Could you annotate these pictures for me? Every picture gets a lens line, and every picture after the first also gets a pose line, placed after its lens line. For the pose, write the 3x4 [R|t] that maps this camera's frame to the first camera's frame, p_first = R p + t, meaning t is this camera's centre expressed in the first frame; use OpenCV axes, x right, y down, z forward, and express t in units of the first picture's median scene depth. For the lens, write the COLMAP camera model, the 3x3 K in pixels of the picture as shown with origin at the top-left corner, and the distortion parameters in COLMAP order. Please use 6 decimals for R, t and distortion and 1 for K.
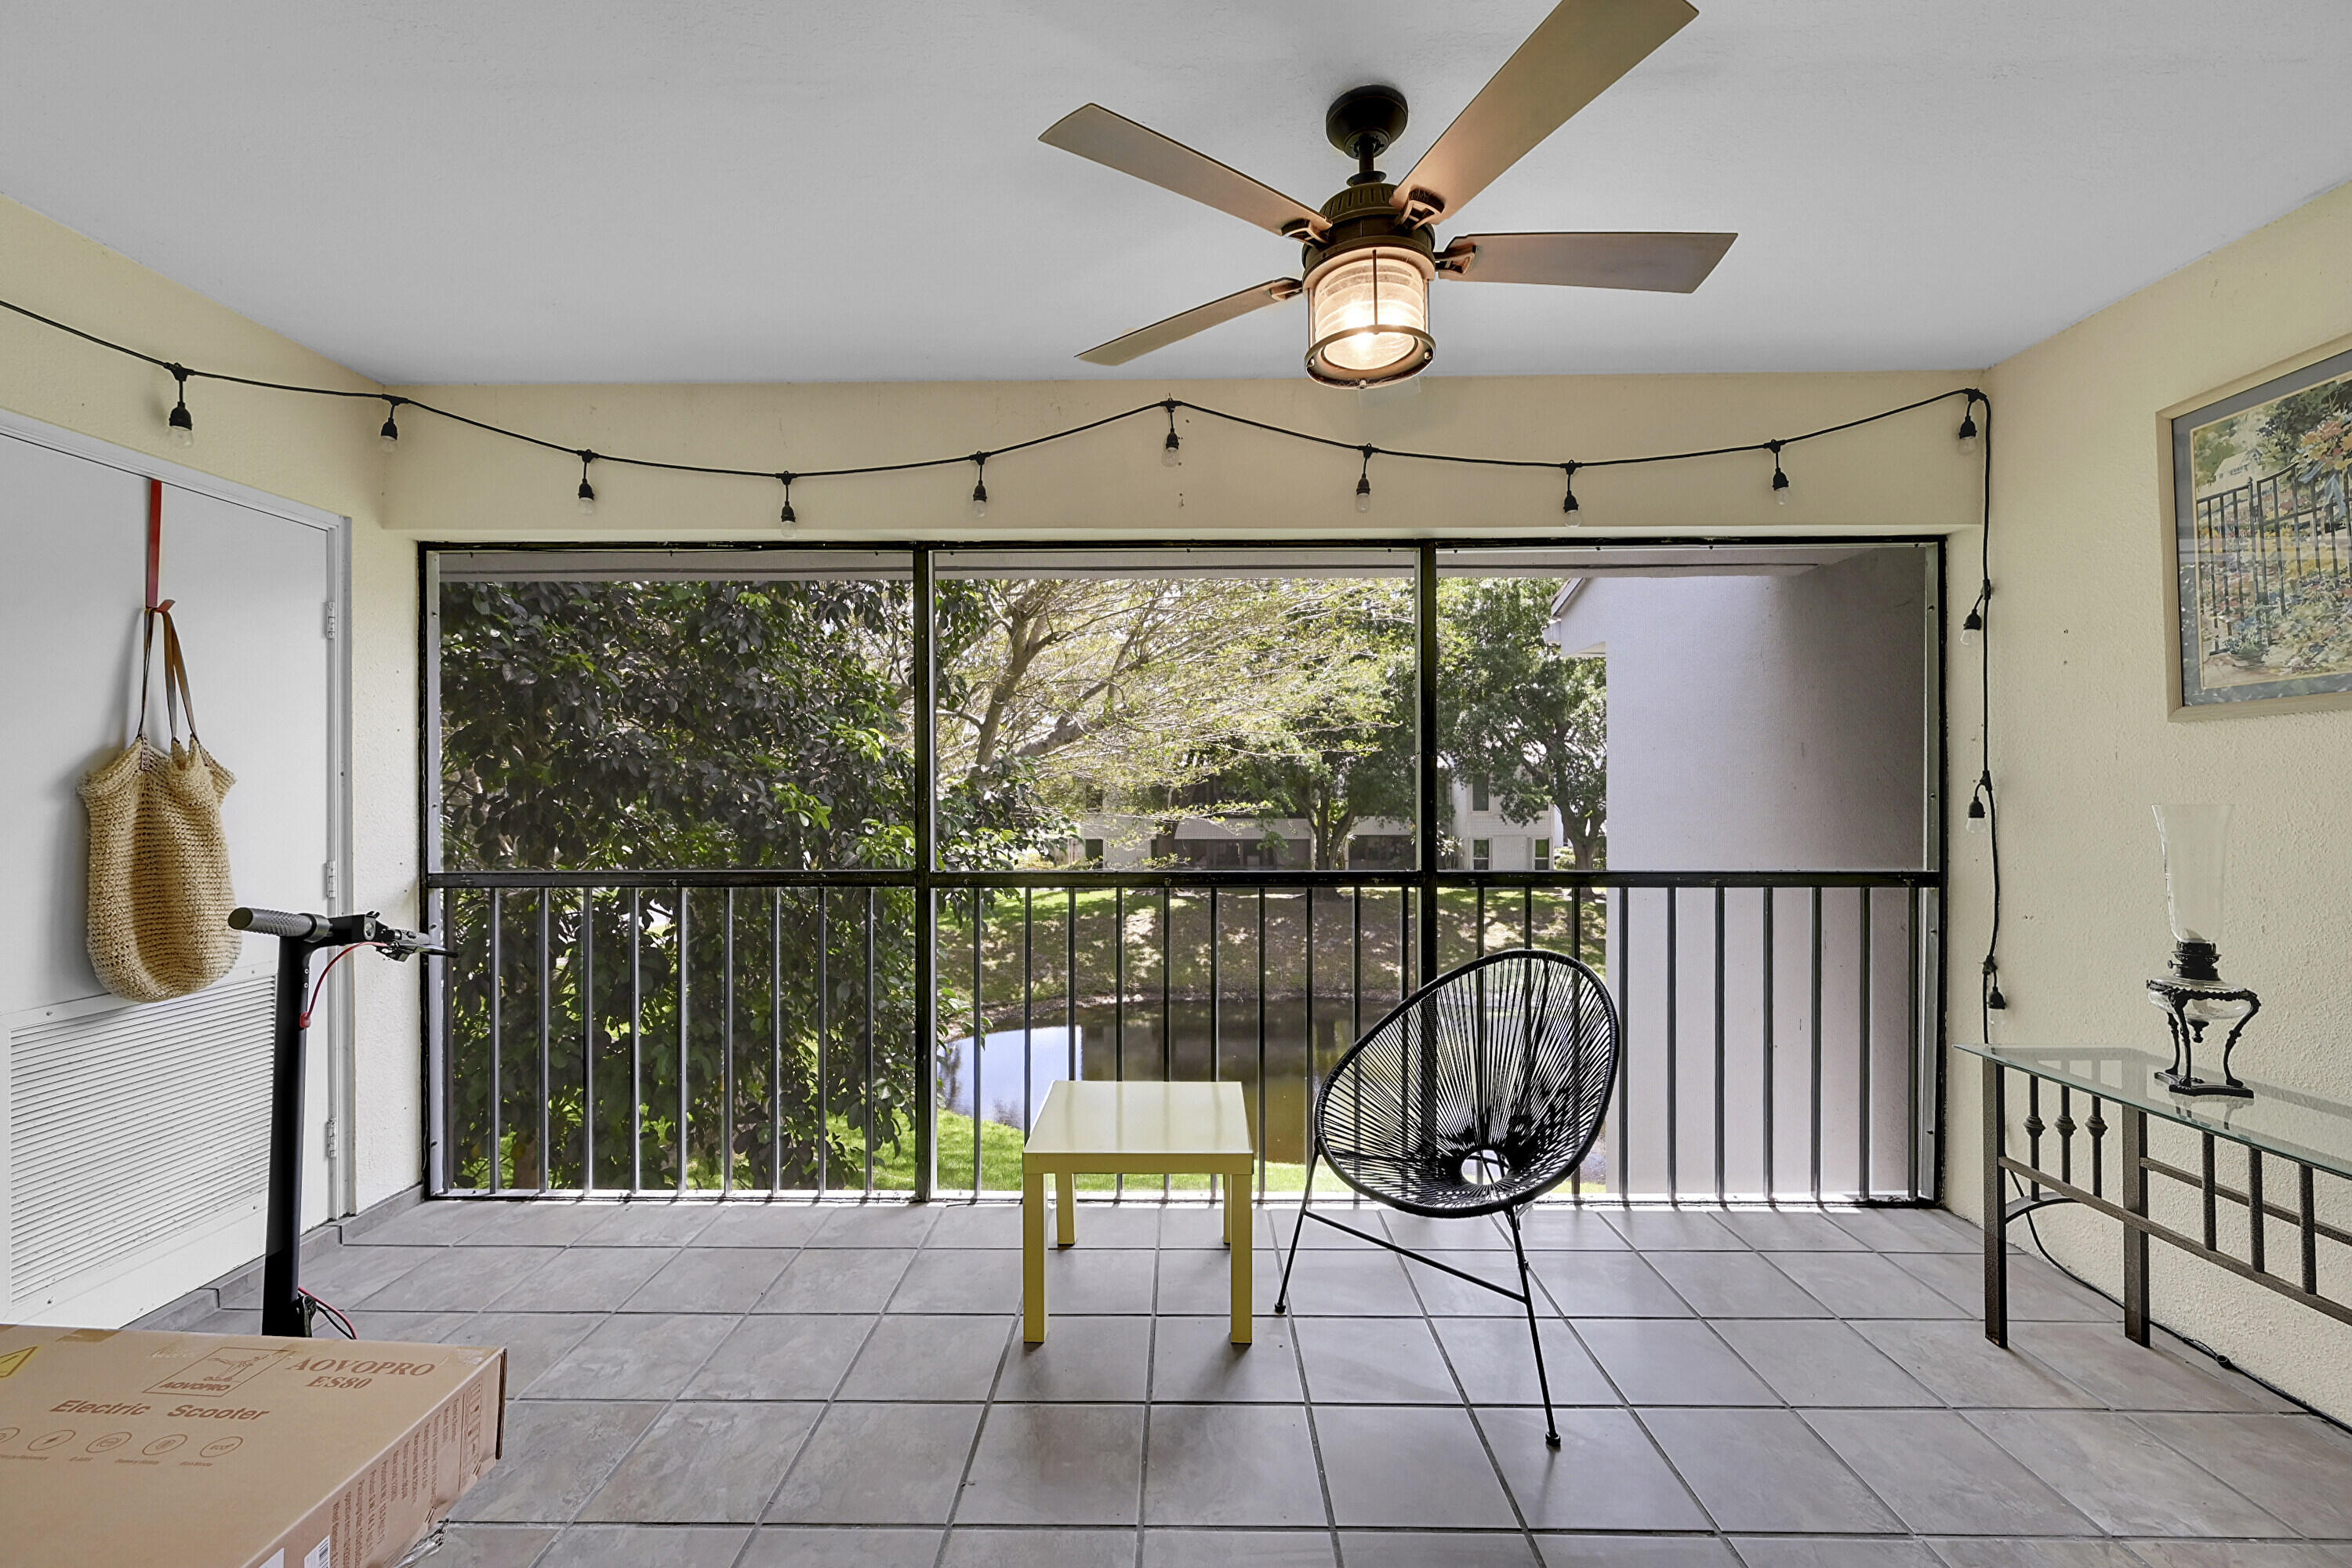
lens RADIAL K [[939.8, 0, 1171.4], [0, 939.8, 781.0], [0, 0, 1]] dist [-0.000606, 0.000032]
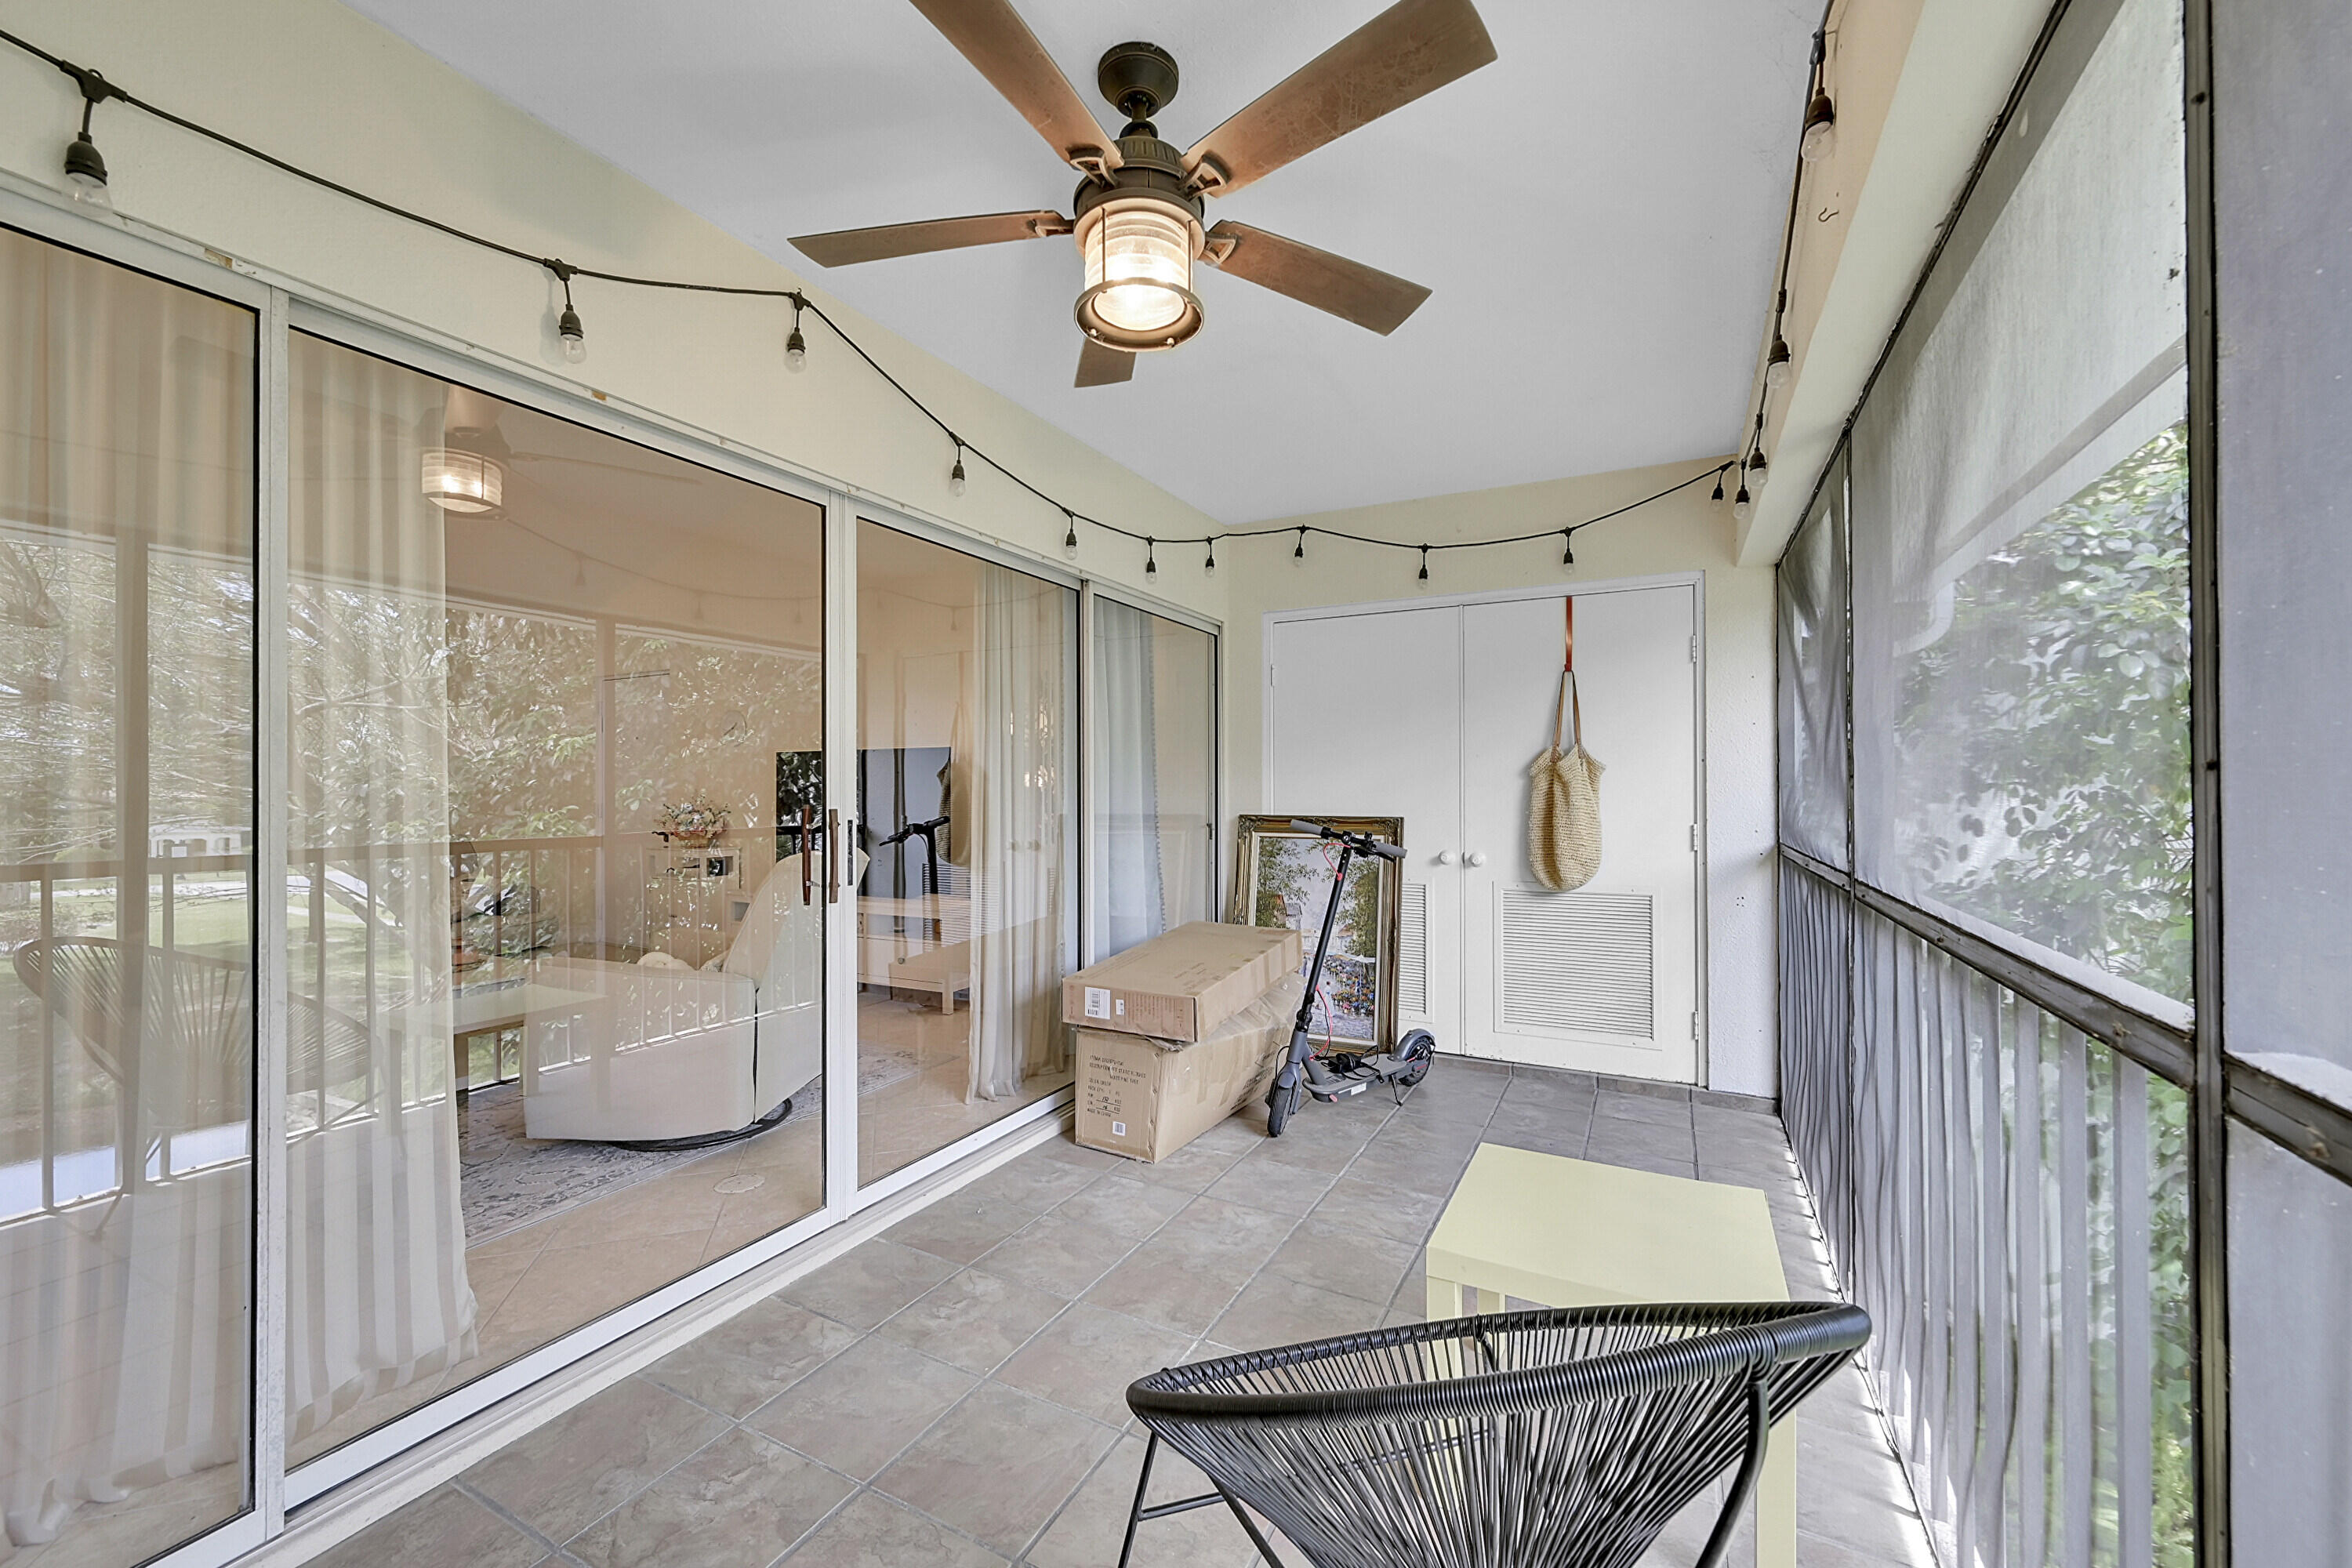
lens RADIAL K [[939.8, 0, 1171.4], [0, 939.8, 781.0], [0, 0, 1]] dist [-0.000606, 0.000032]
pose [[-0.450600, -0.005246, -0.892710, 0.676444], [0.003067, 0.999968, -0.007425, 0.029575], [0.892721, -0.006084, -0.450569, 0.929325]]
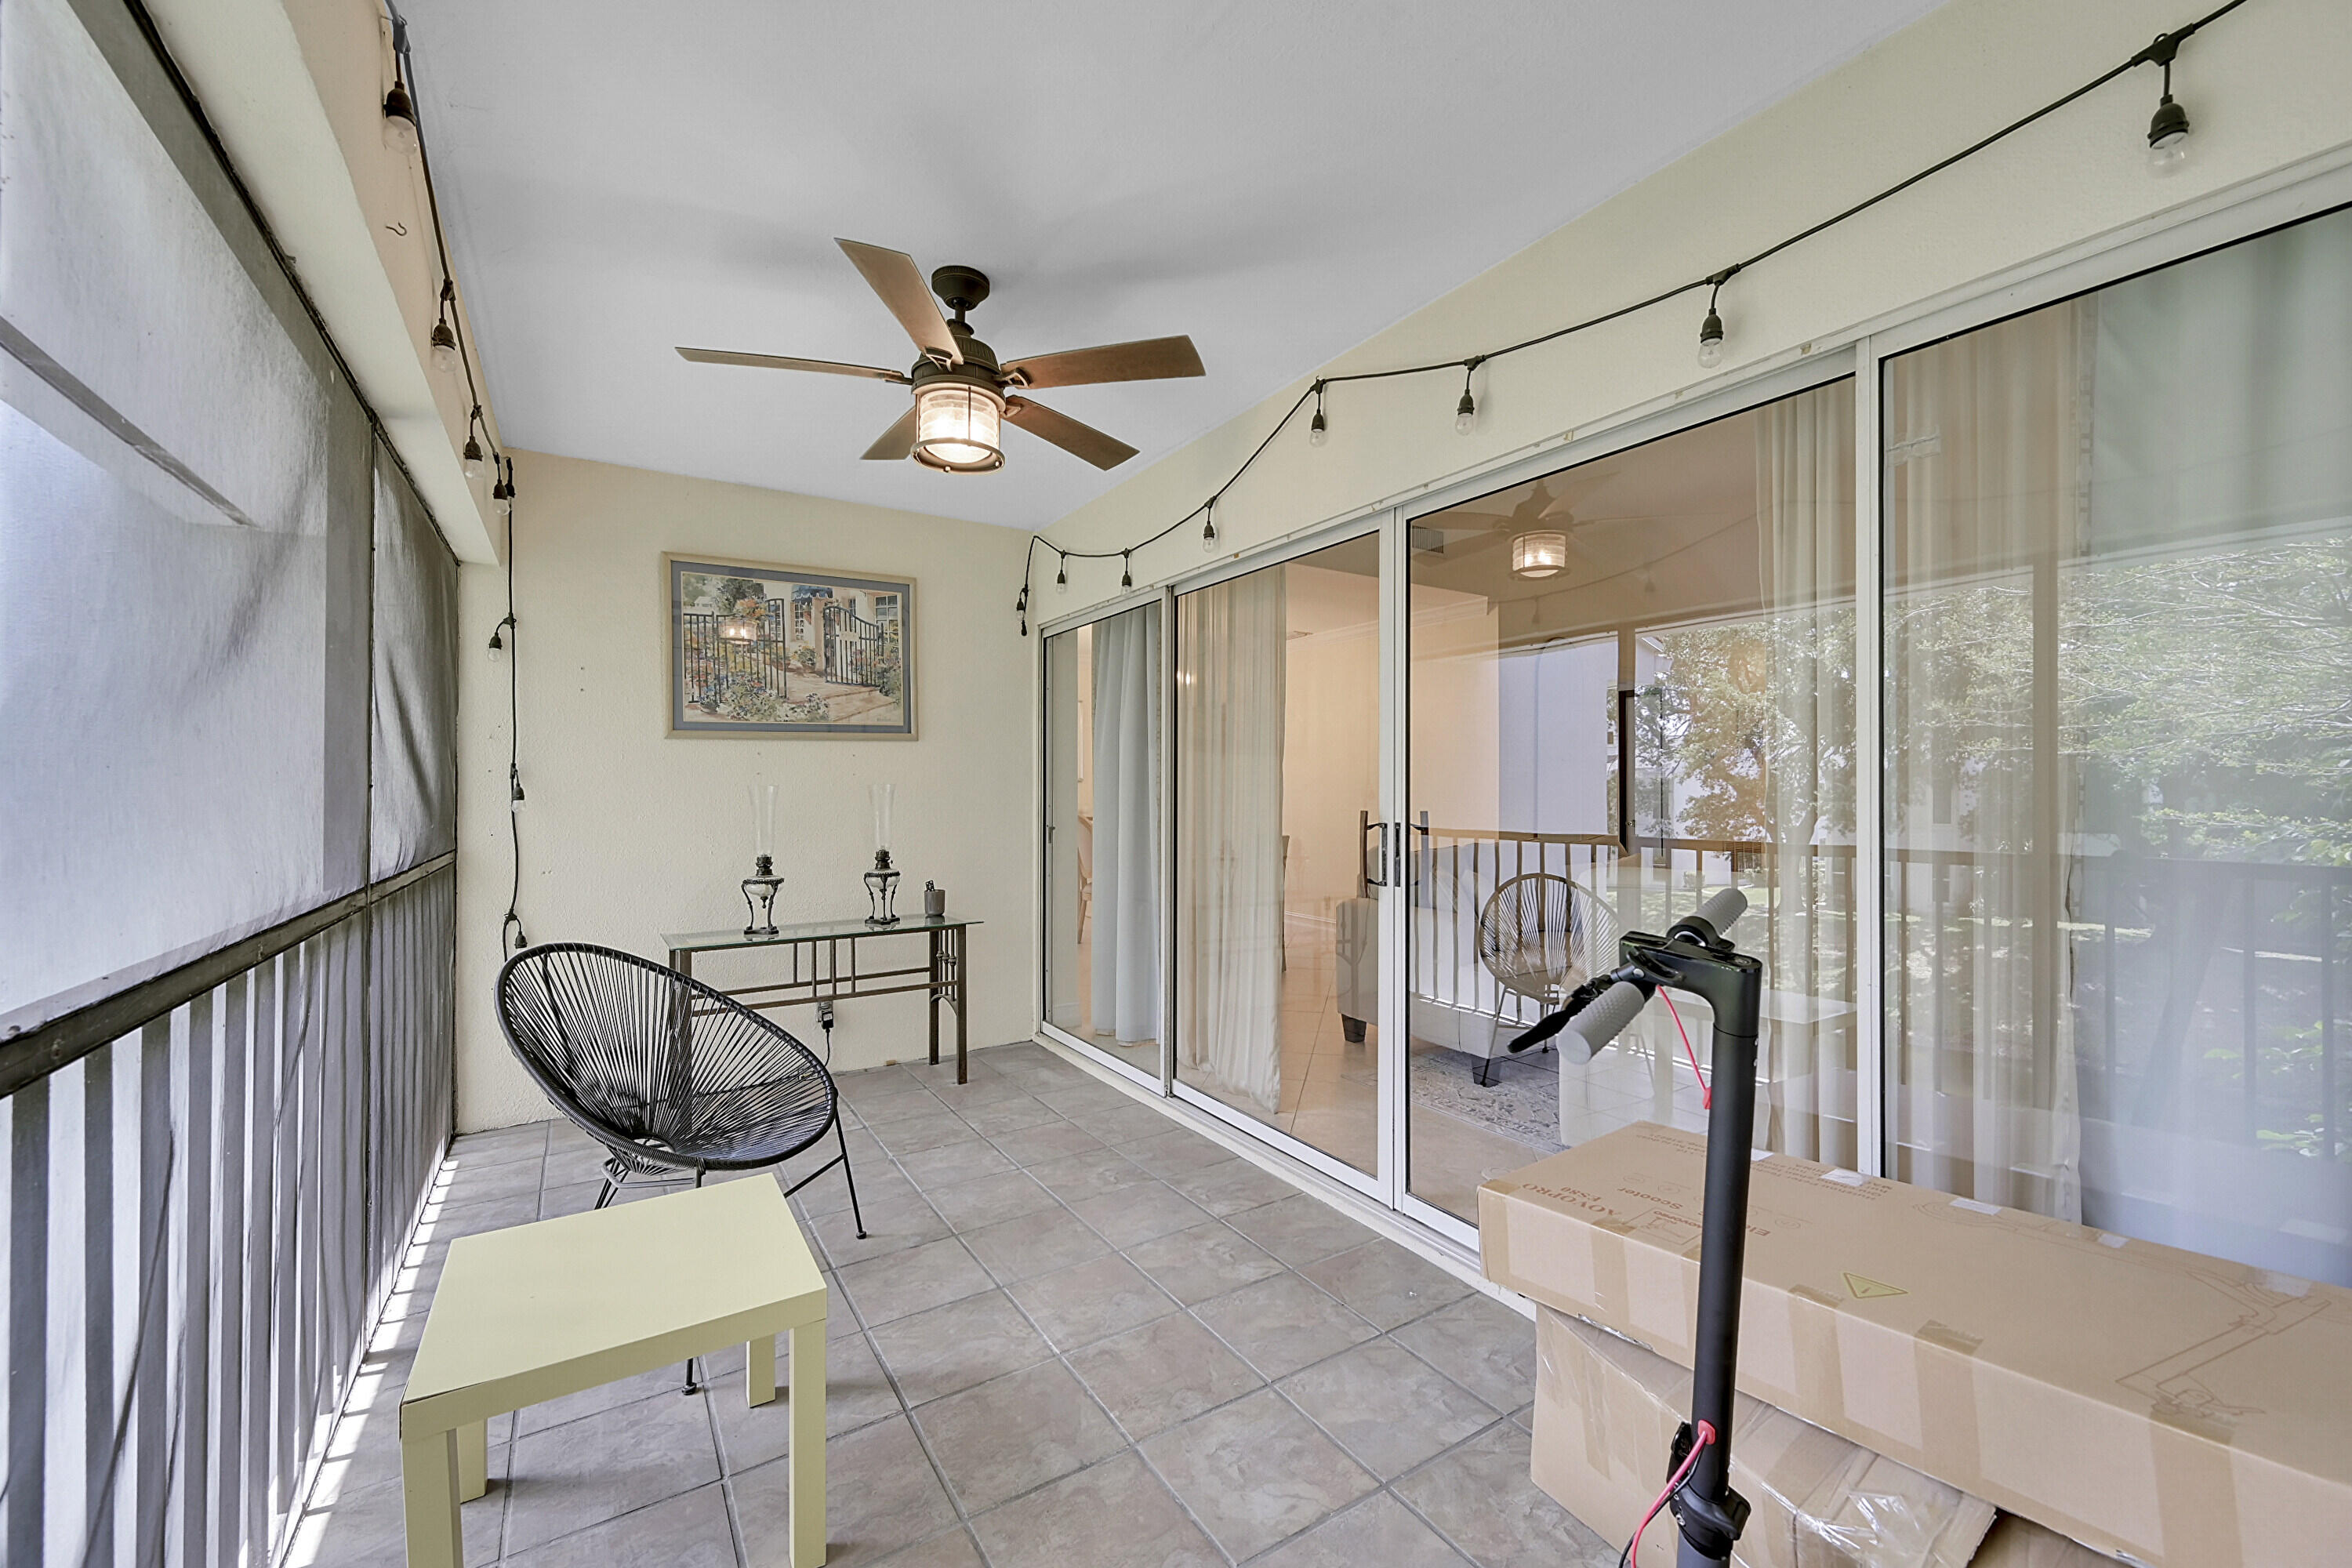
lens RADIAL K [[965.2, 0, 1176.0], [0, 965.2, 784.0], [0, 0, 1]] dist [-0.022183, 0.000021]
pose [[-0.531839, 0.007794, 0.846810, -0.725157], [0.001169, 0.999963, -0.008469, 0.028461], [-0.846845, -0.003514, -0.531829, 0.932578]]
